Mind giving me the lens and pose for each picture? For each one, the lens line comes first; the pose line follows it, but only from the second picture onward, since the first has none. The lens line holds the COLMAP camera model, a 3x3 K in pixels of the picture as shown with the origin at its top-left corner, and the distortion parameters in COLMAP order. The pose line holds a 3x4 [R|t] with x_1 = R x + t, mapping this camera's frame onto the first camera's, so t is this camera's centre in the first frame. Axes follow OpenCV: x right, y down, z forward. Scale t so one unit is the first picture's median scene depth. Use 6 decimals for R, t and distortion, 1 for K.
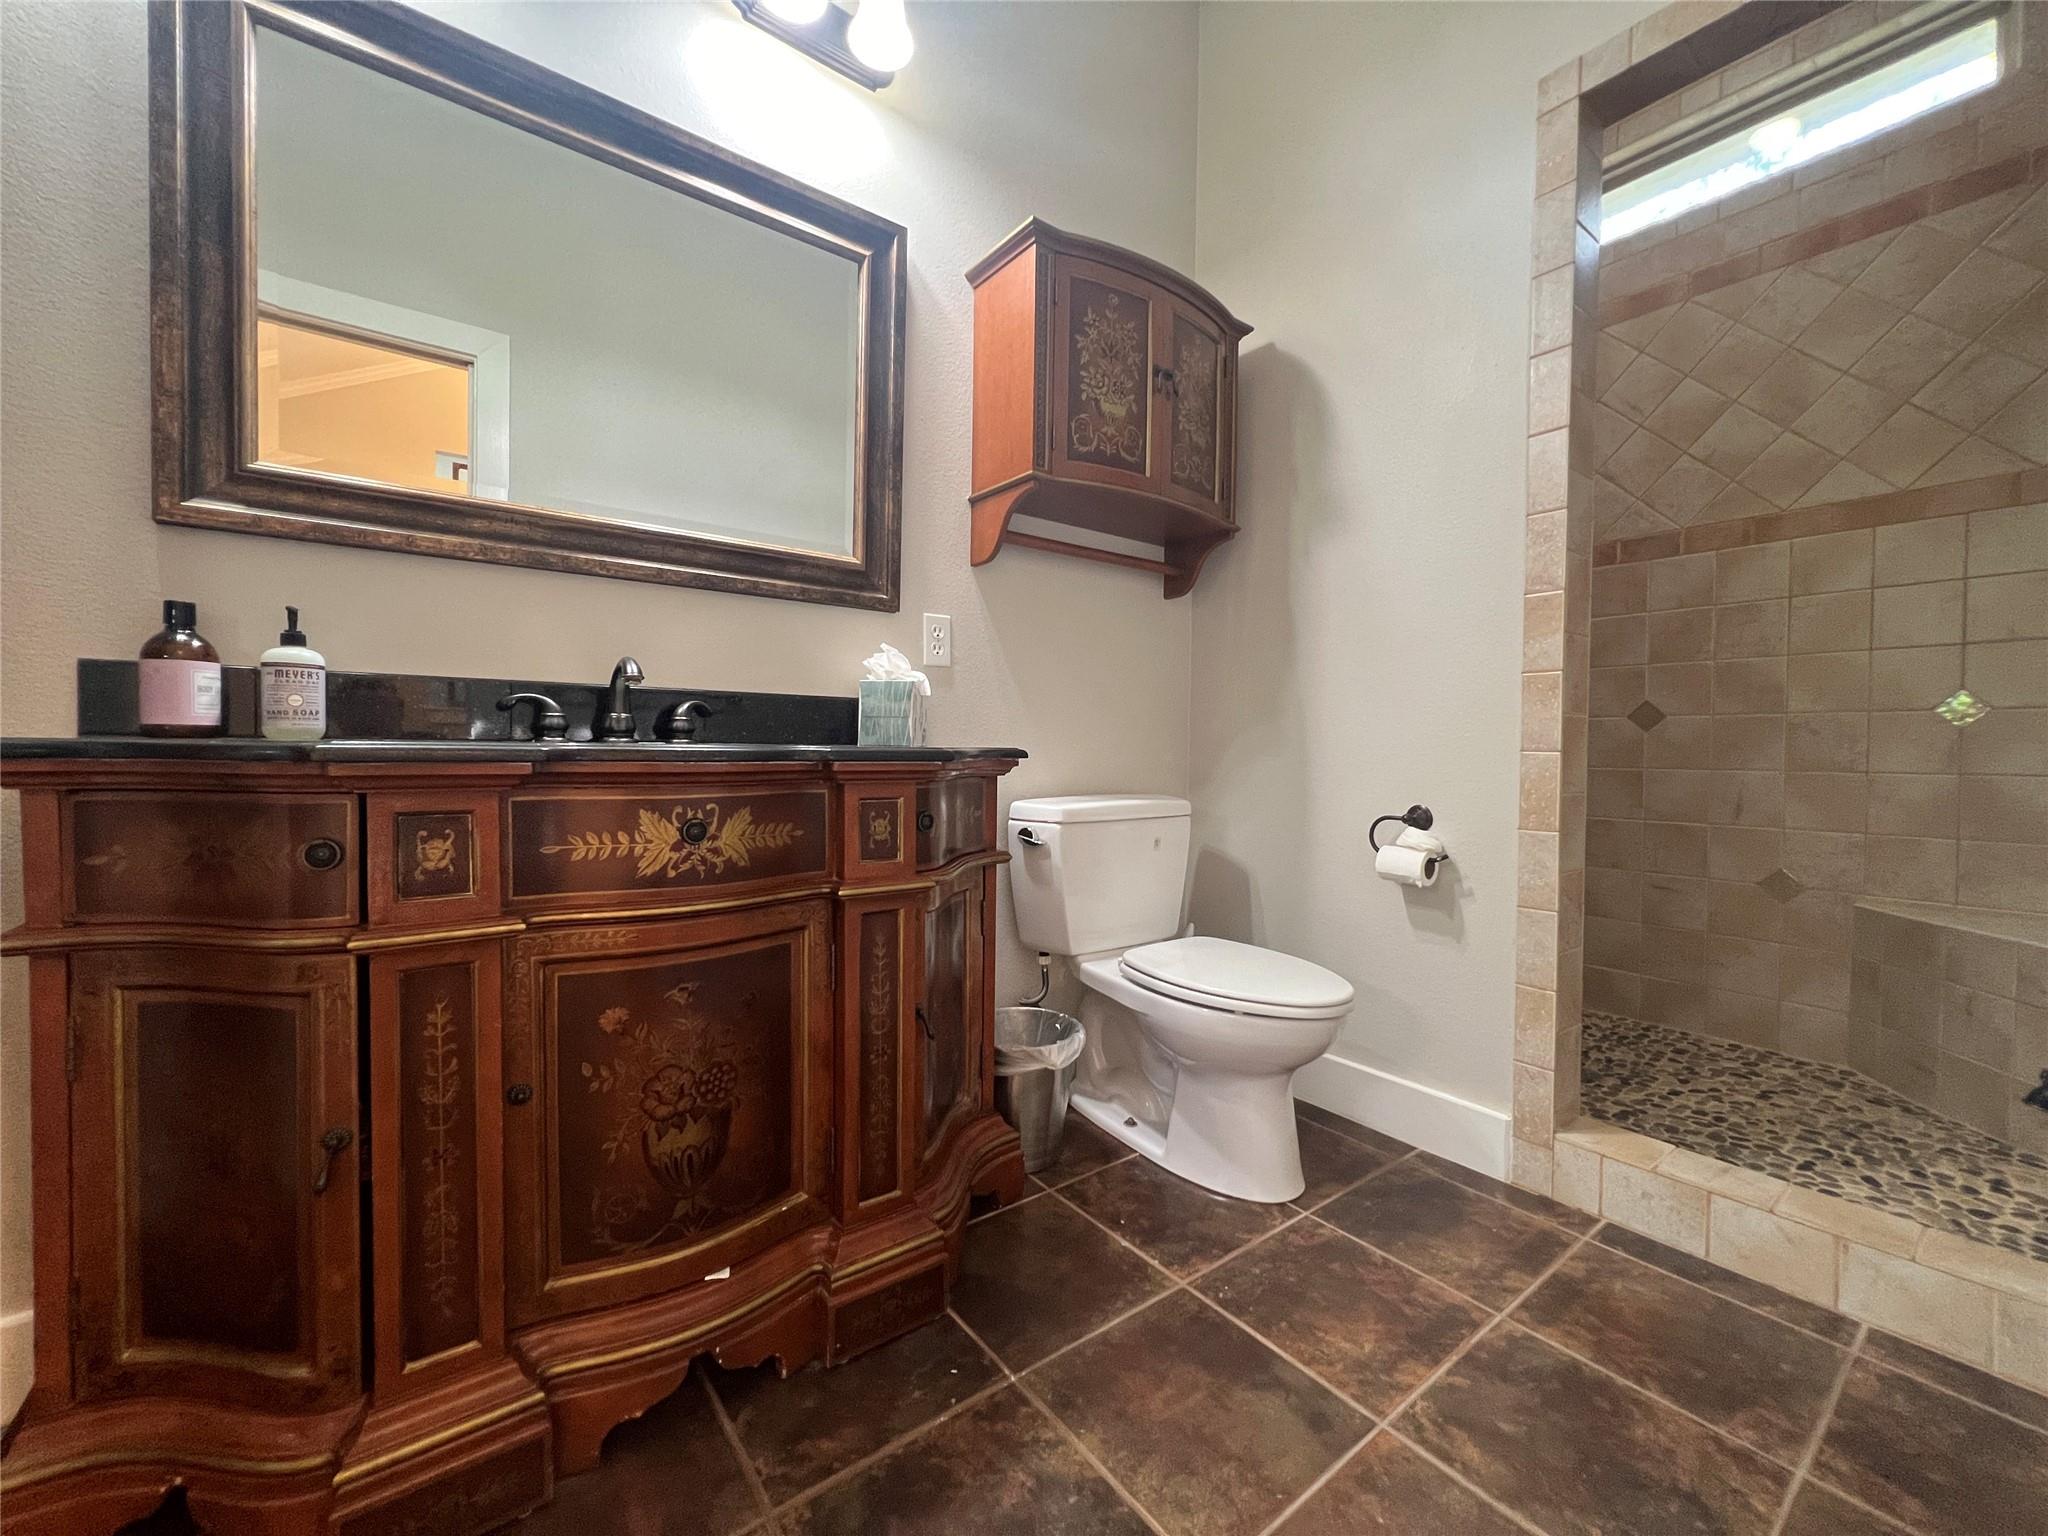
lens RADIAL K [[820.8, 0, 1024.0], [0, 820.8, 768.0], [0, 0, 1]] dist [-0.000354, 0.000121]
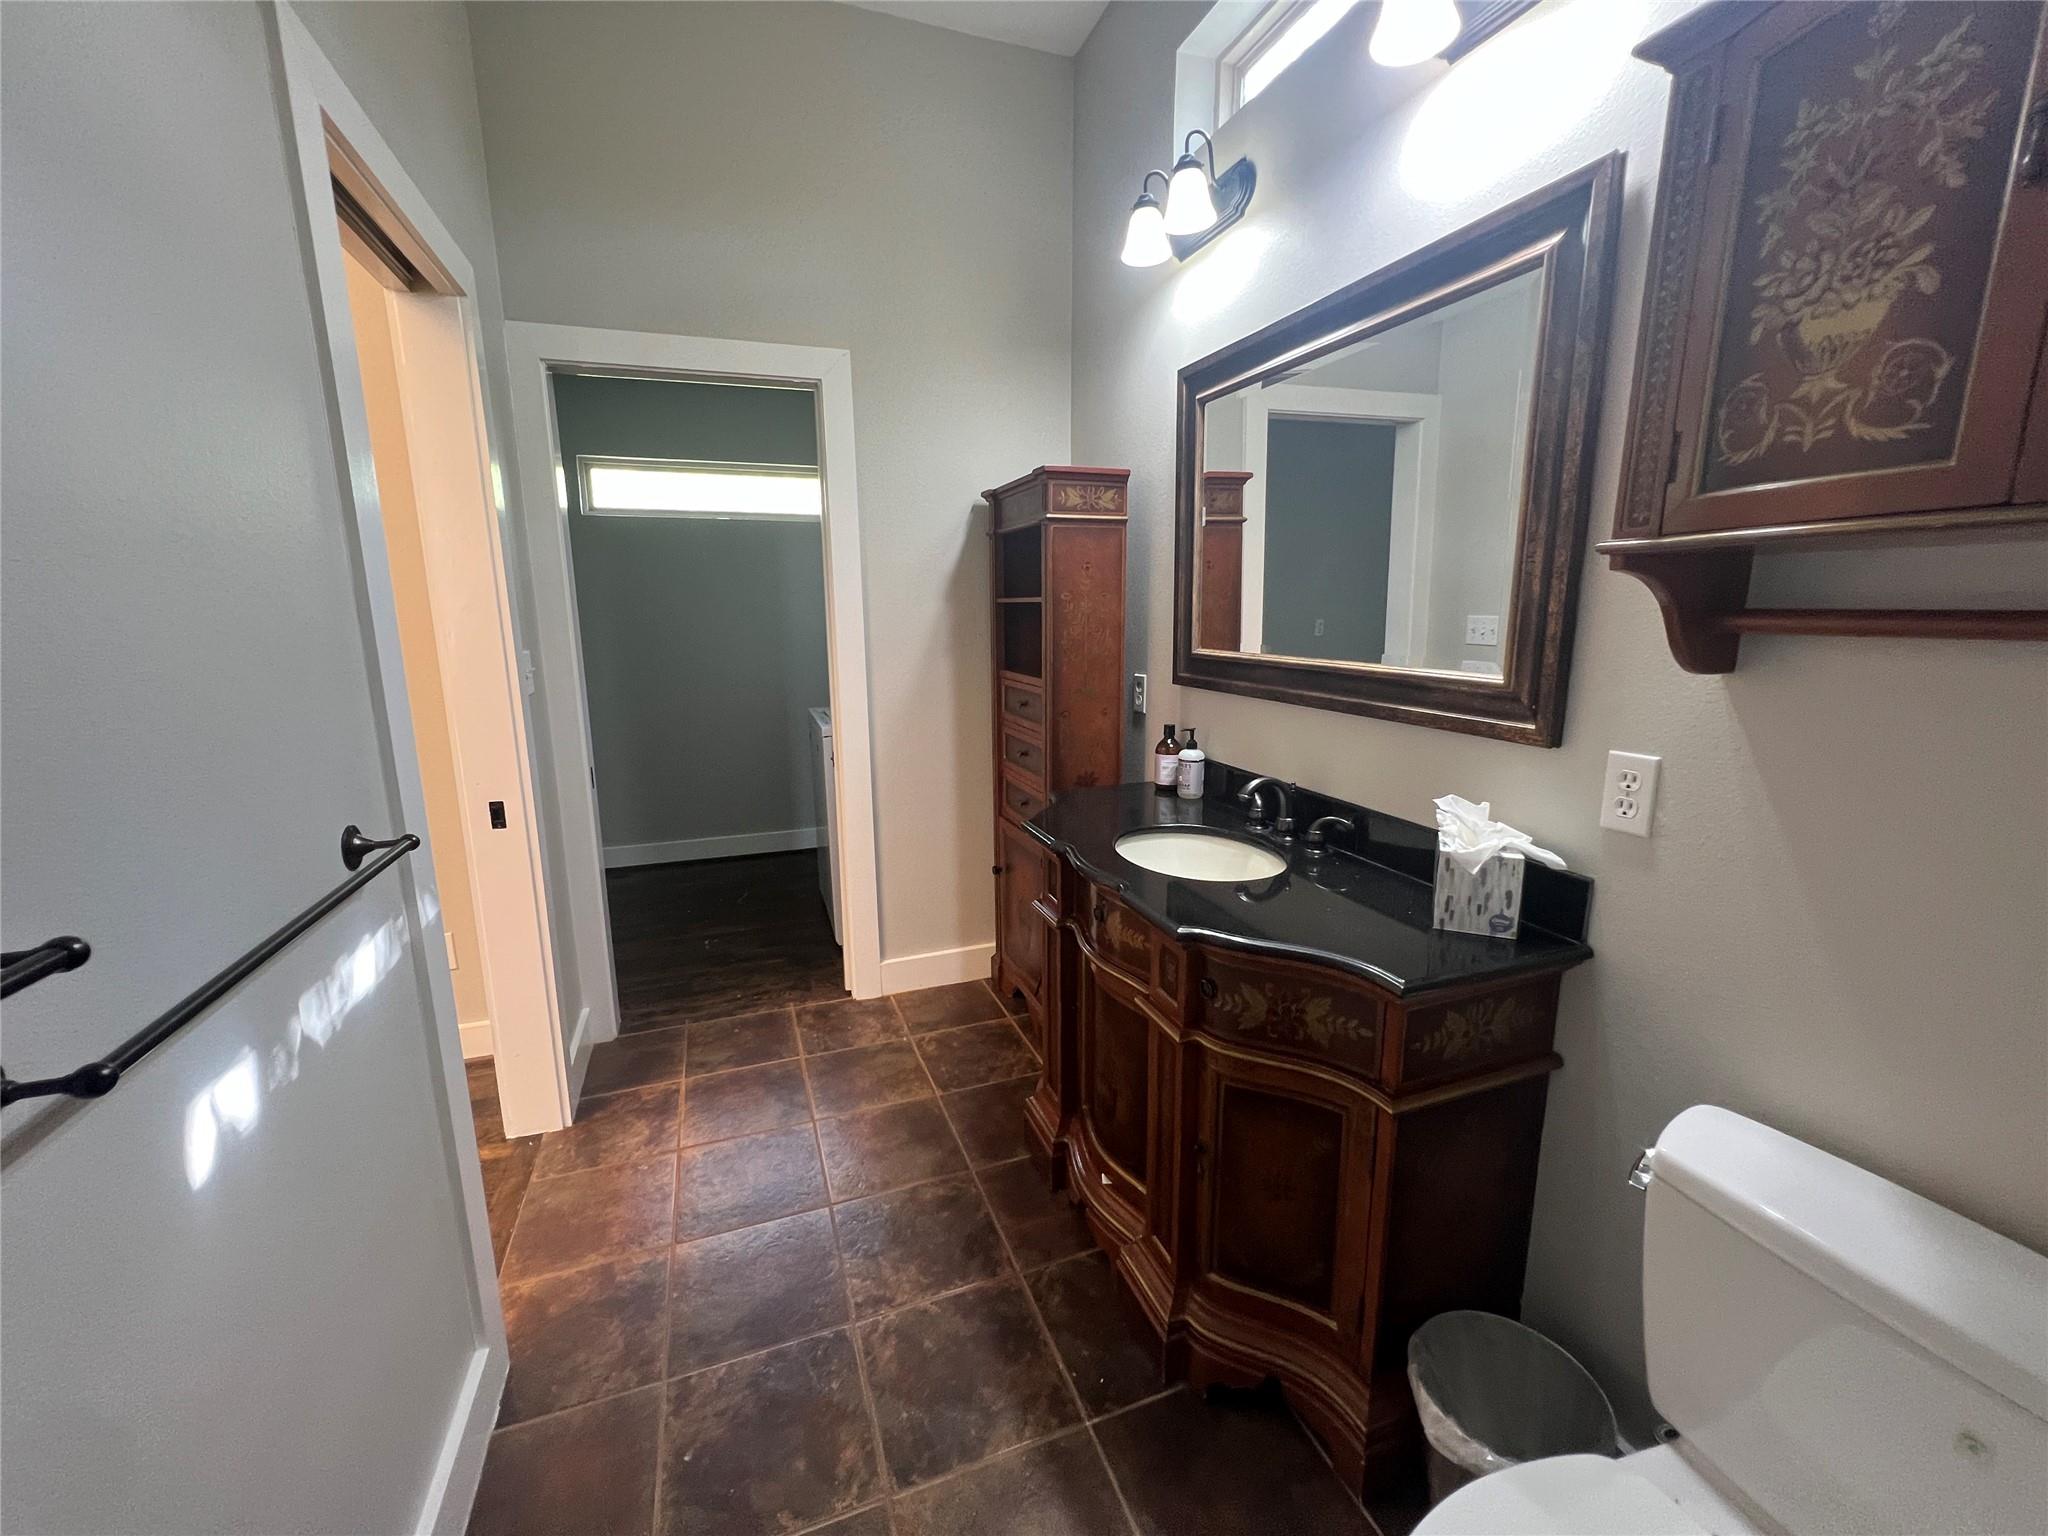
lens RADIAL K [[820.7, 0, 1019.9], [0, 820.7, 765.6], [0, 0, 1]] dist [-0.000102, 0.000311]
pose [[-0.295011, 0.177928, -0.938781, 0.664667], [-0.018350, 0.981273, 0.191749, -0.309314], [0.955318, 0.073795, -0.286221, 0.783183]]
